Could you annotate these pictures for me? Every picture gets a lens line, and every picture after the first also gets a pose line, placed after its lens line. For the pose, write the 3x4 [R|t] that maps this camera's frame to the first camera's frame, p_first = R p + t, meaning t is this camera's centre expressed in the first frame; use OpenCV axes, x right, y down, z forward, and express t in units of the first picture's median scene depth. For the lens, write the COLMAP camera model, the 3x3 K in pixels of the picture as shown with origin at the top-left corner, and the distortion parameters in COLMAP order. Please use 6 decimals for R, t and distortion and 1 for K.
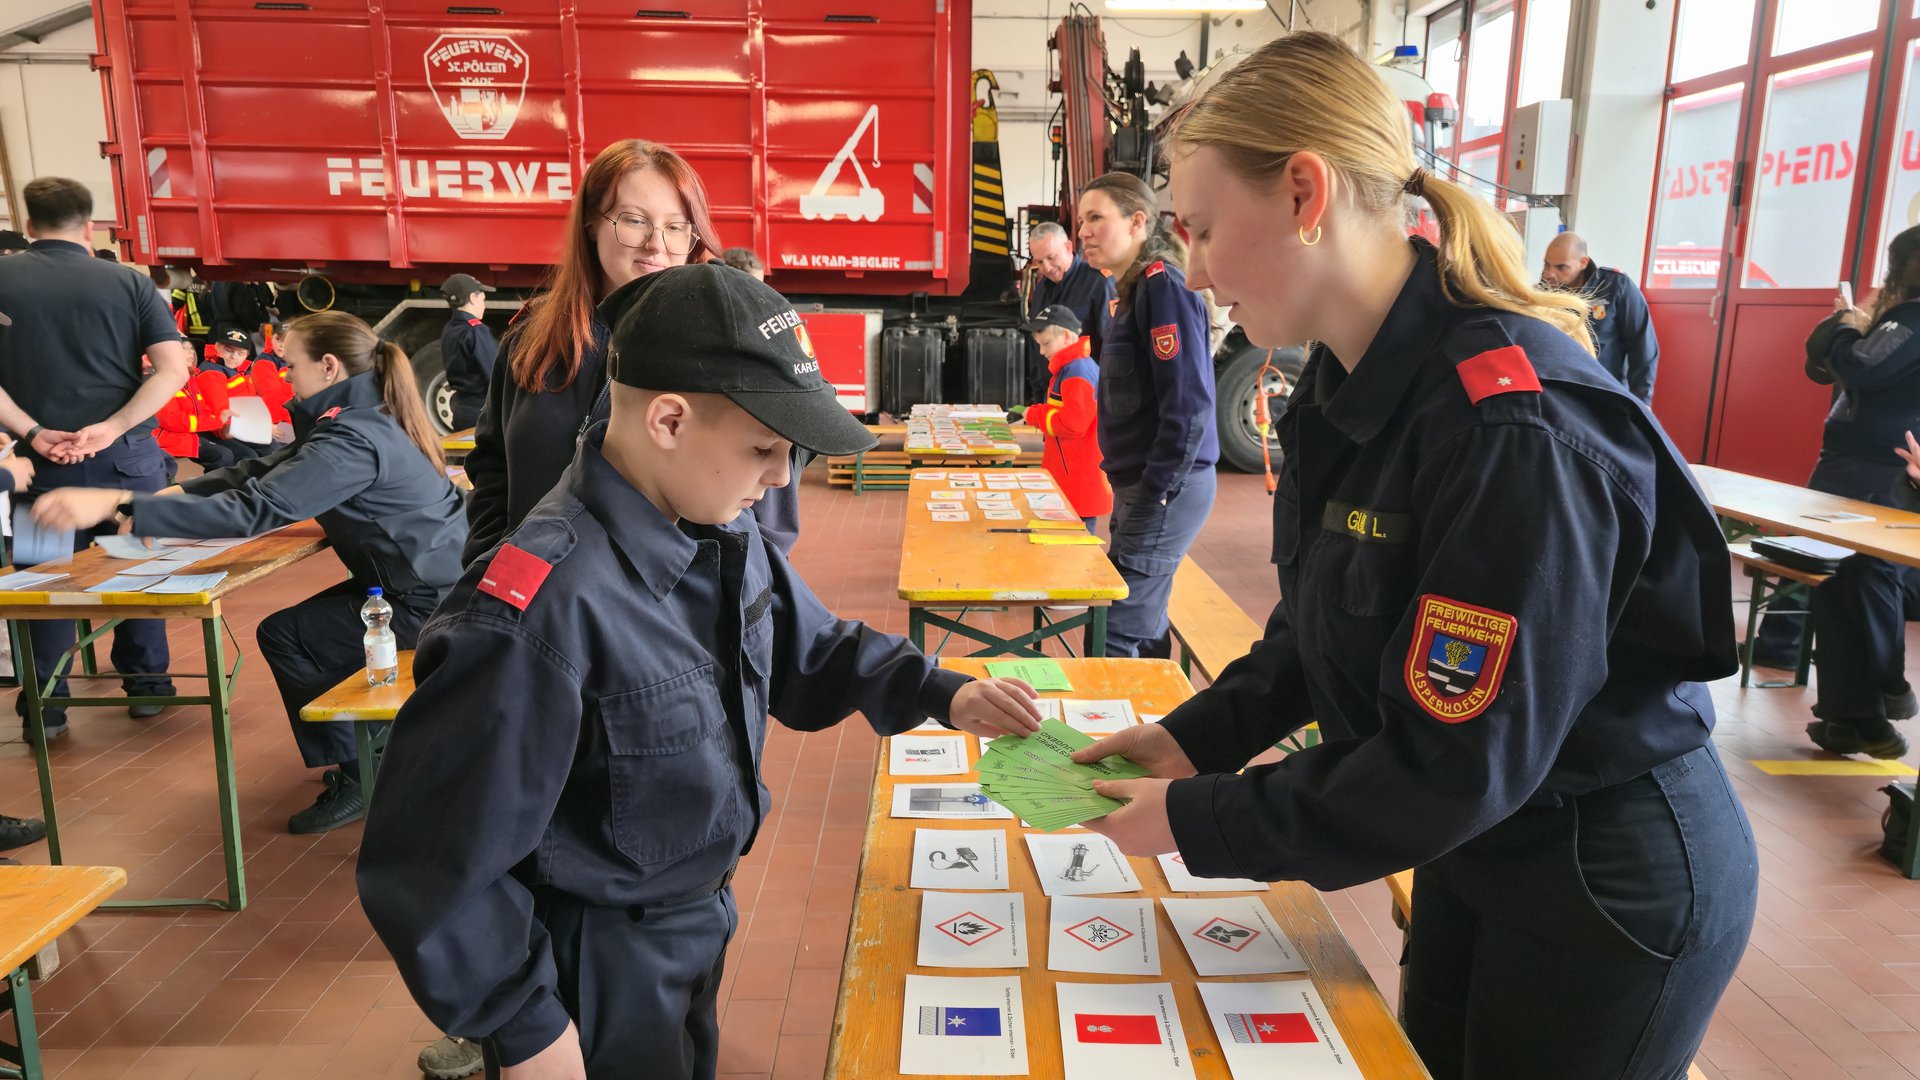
lens RADIAL K [[1262.1, 0, 960.0], [0, 1262.1, 547.7], [0, 0, 1]] dist [-0.004349, -0.002439]
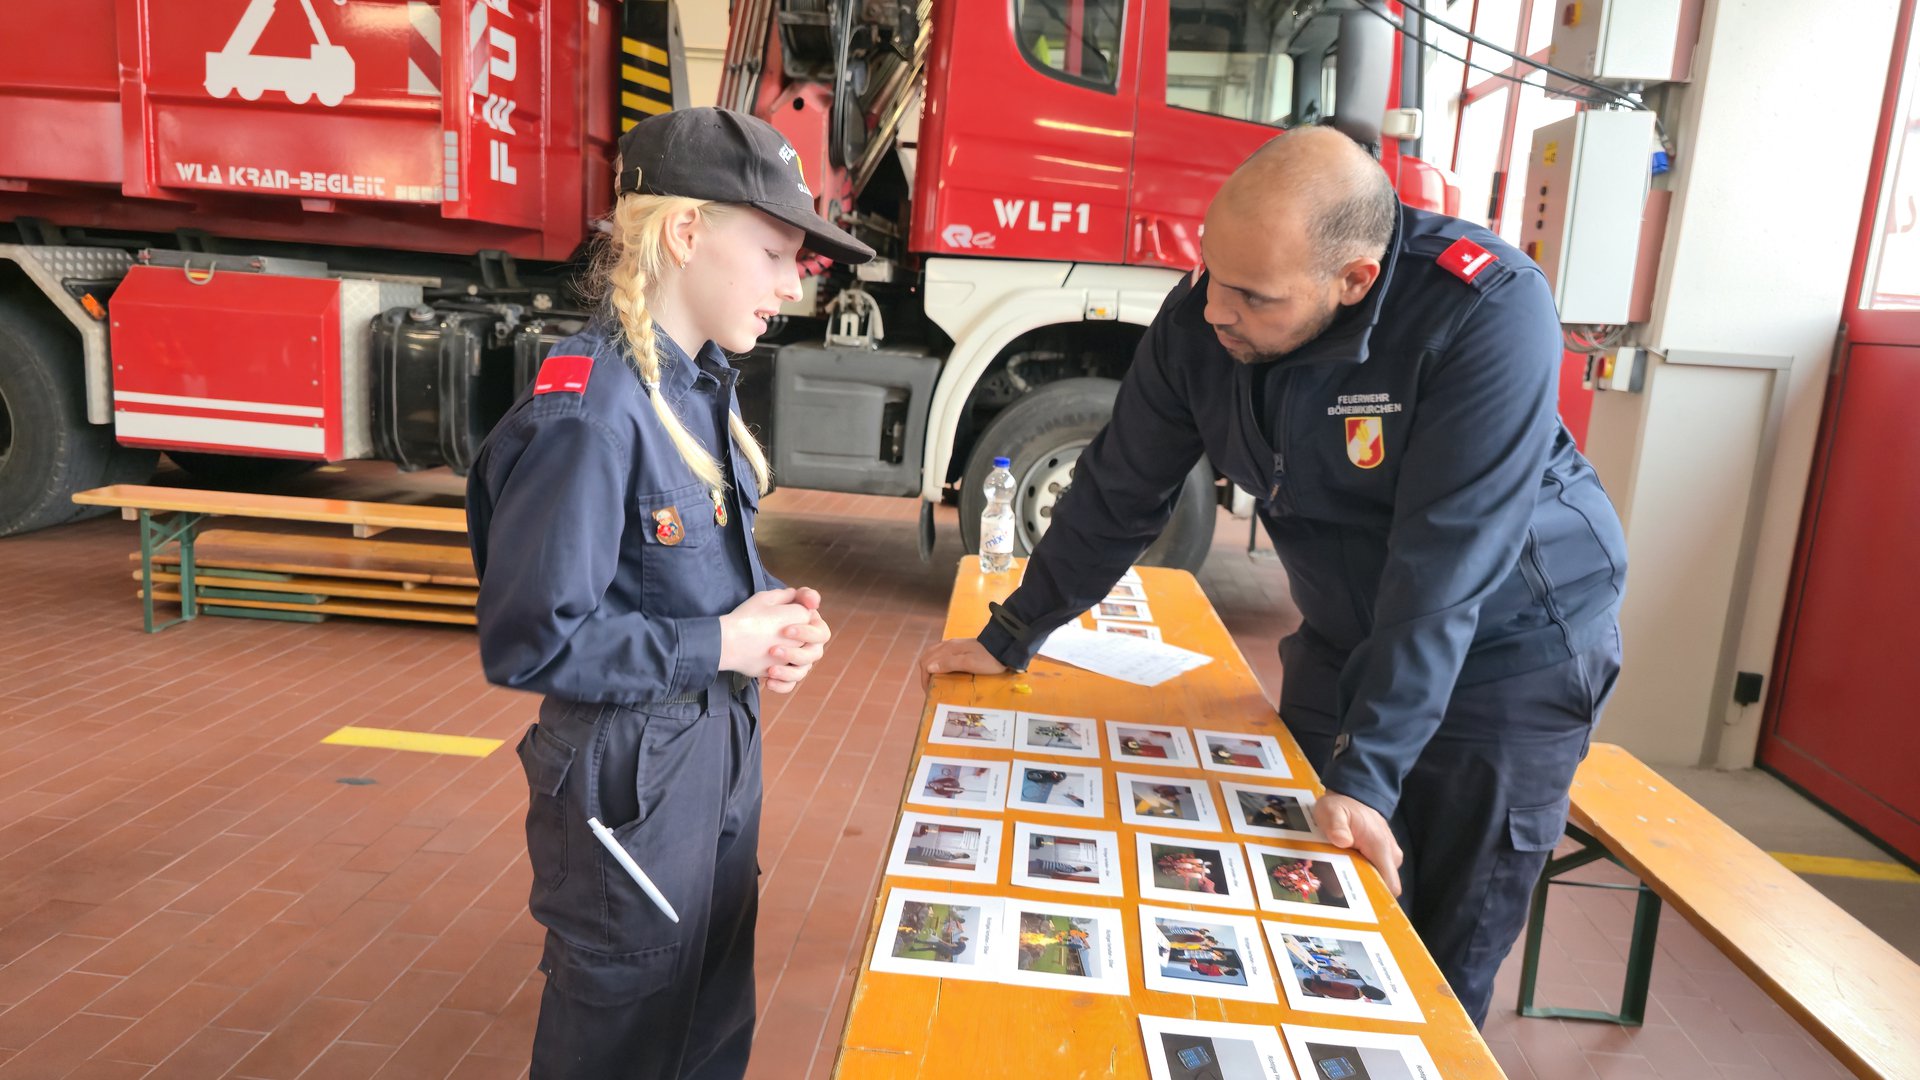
lens RADIAL K [[1262.1, 0, 960.1], [0, 1262.1, 533.8], [0, 0, 1]] dist [-0.004349, -0.002439]
pose [[0.992703, 0.077864, -0.092072, 0.256985], [-0.079390, 0.996759, -0.013017, -0.091542], [0.090760, 0.020232, 0.995667, 0.491939]]
